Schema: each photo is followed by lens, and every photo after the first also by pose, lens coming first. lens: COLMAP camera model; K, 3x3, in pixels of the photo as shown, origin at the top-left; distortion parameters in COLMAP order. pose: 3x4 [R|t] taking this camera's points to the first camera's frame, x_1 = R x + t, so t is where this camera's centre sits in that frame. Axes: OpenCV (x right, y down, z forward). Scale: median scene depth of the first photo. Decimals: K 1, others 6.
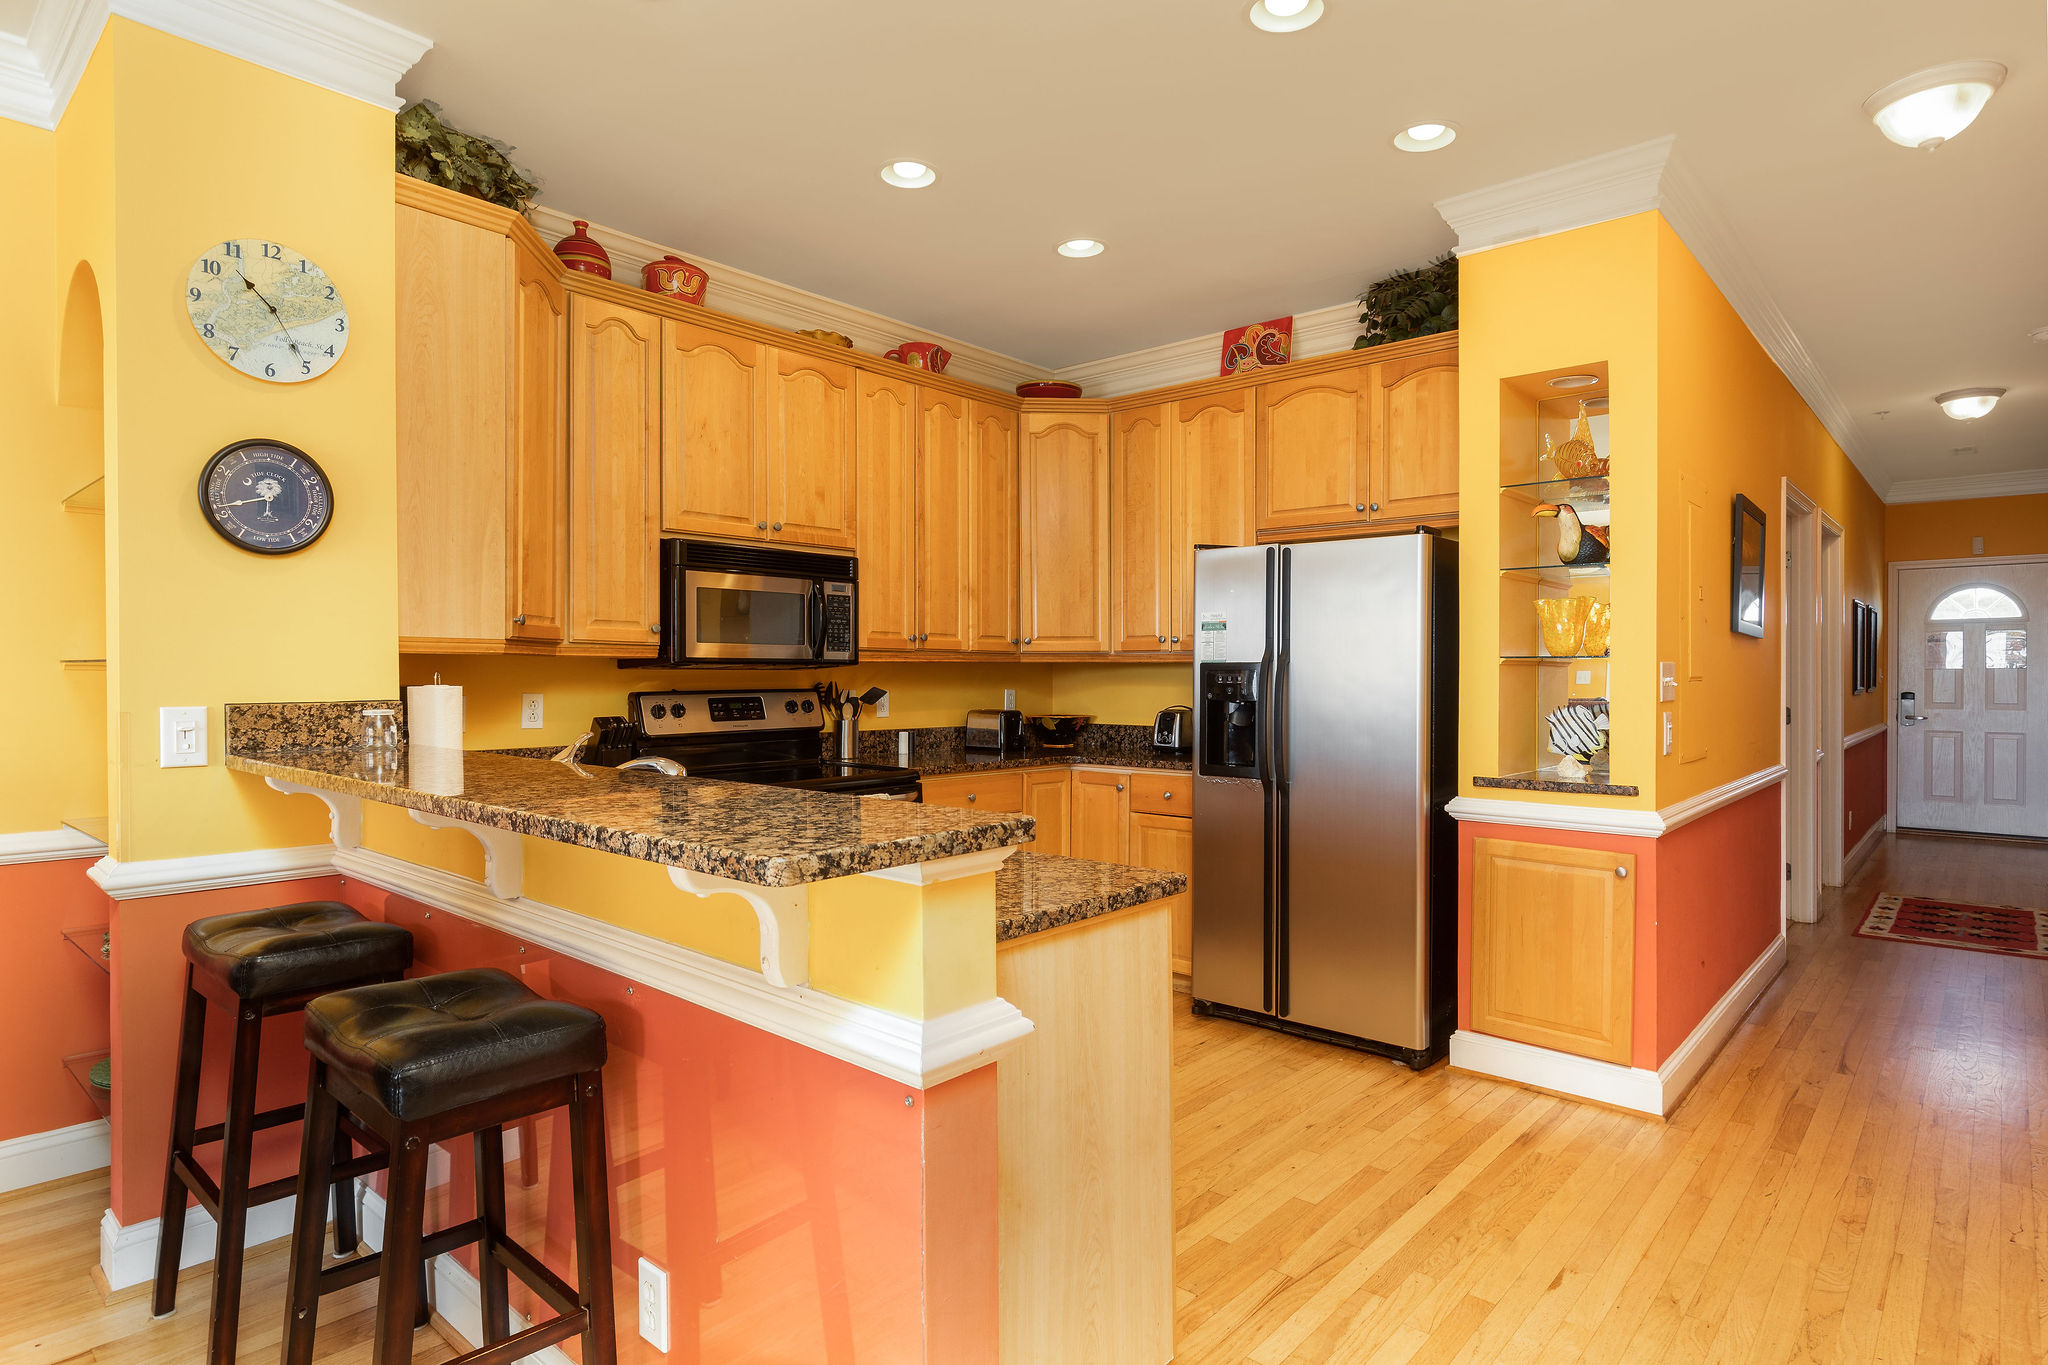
lens RADIAL K [[1113.6, 0, 1027.7], [0, 1113.6, 681.1], [0, 0, 1]] dist [-0.004318, 0.001298]
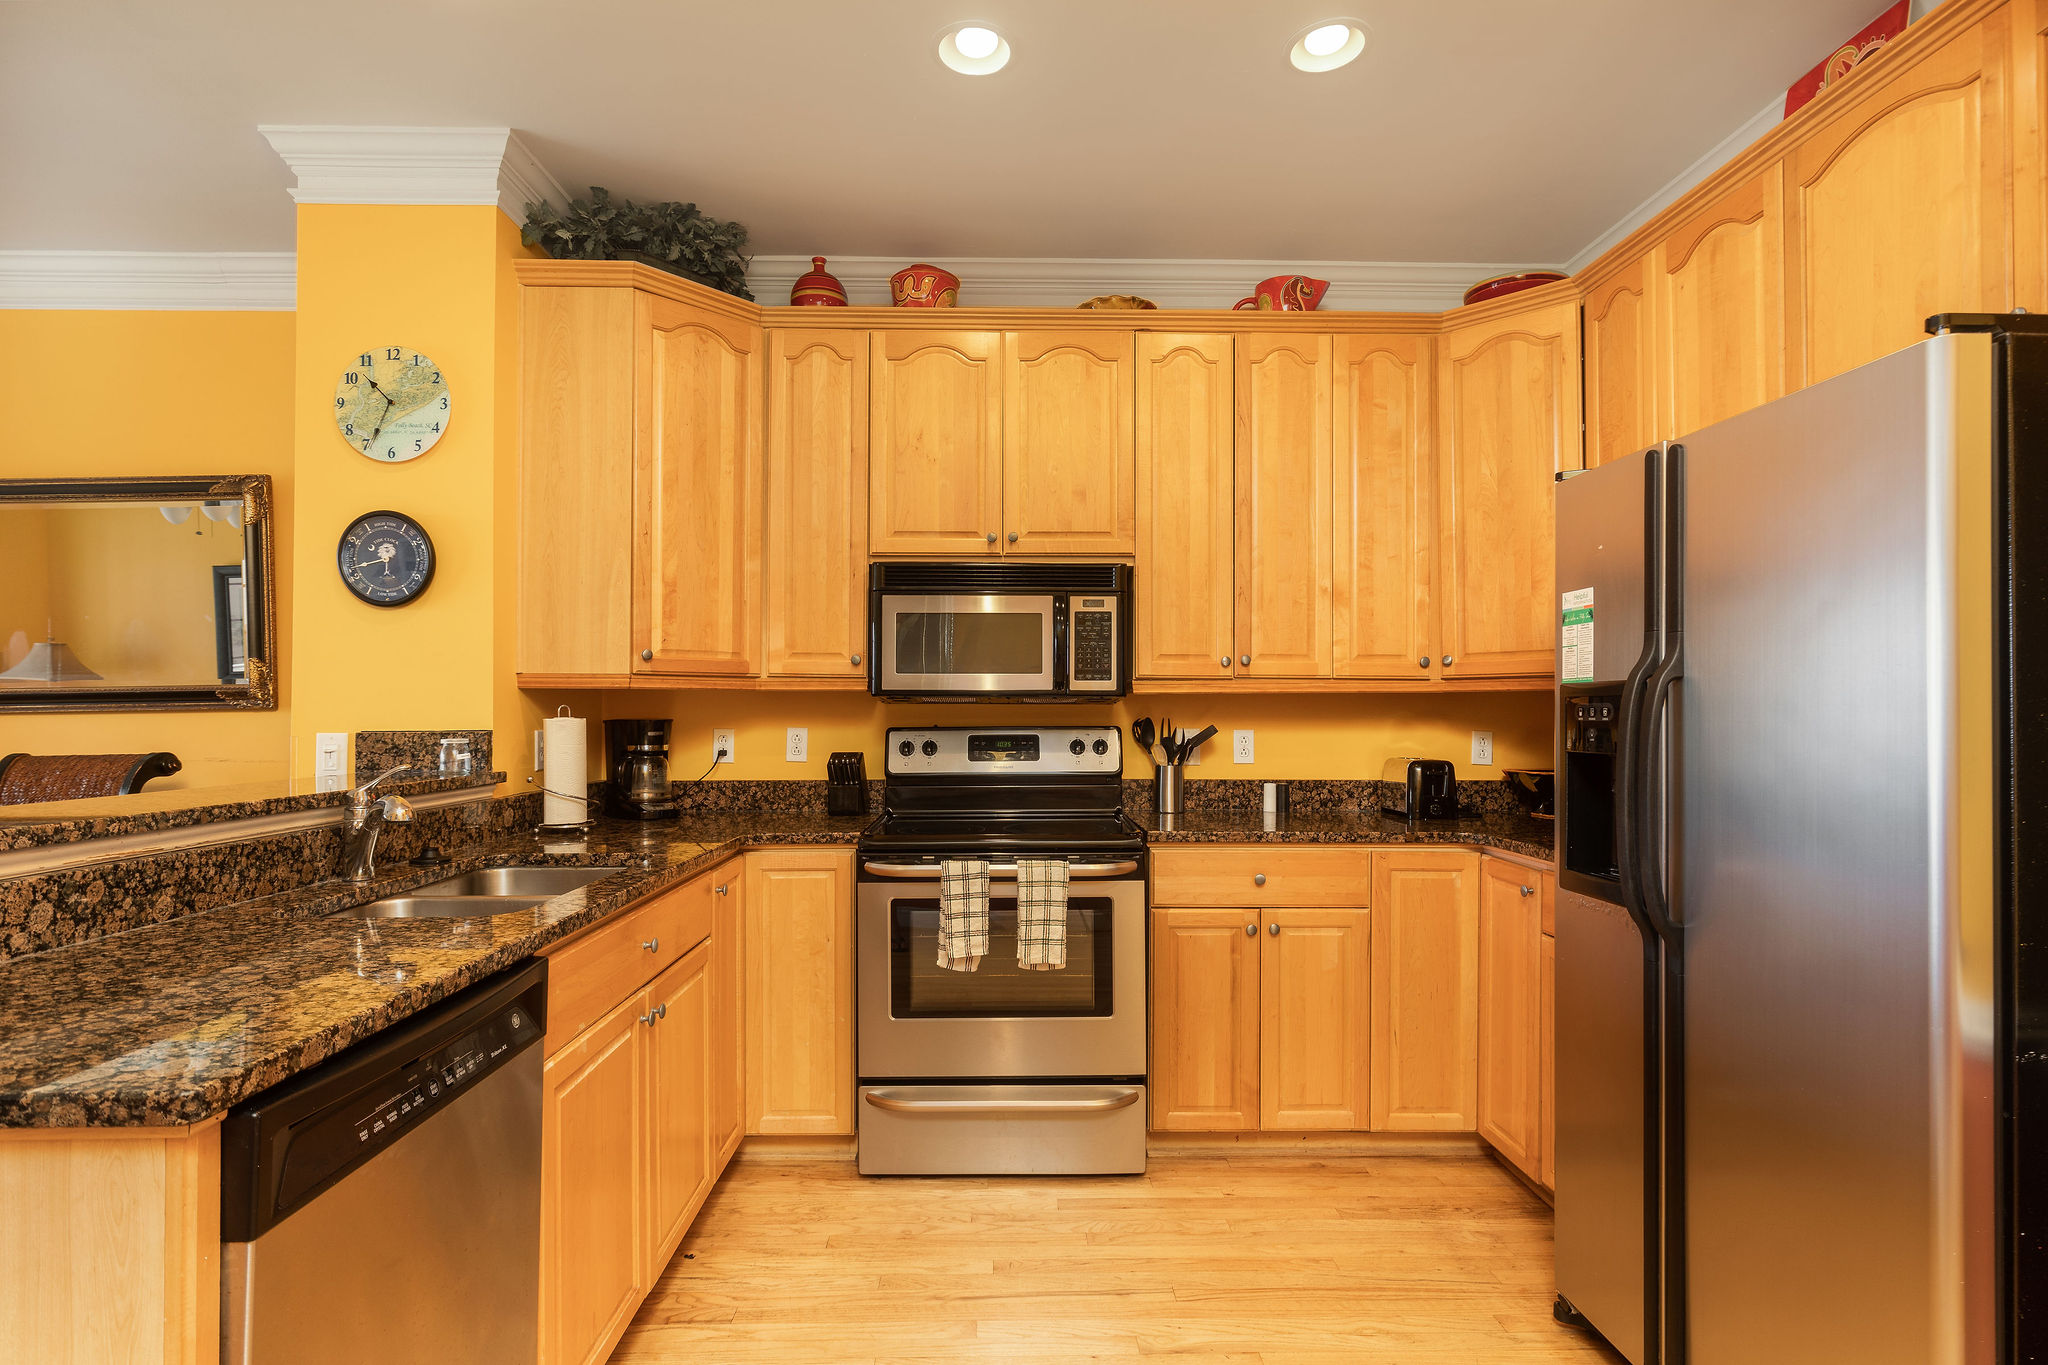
lens RADIAL K [[1030.3, 0, 1019.1], [0, 1030.3, 687.0], [0, 0, 1]] dist [0.006819, 0.000615]
pose [[0.671544, -0.018296, -0.740739, 0.374406], [-0.005782, 0.999535, -0.029930, 0.001125], [0.740942, 0.024382, 0.671126, 0.480714]]
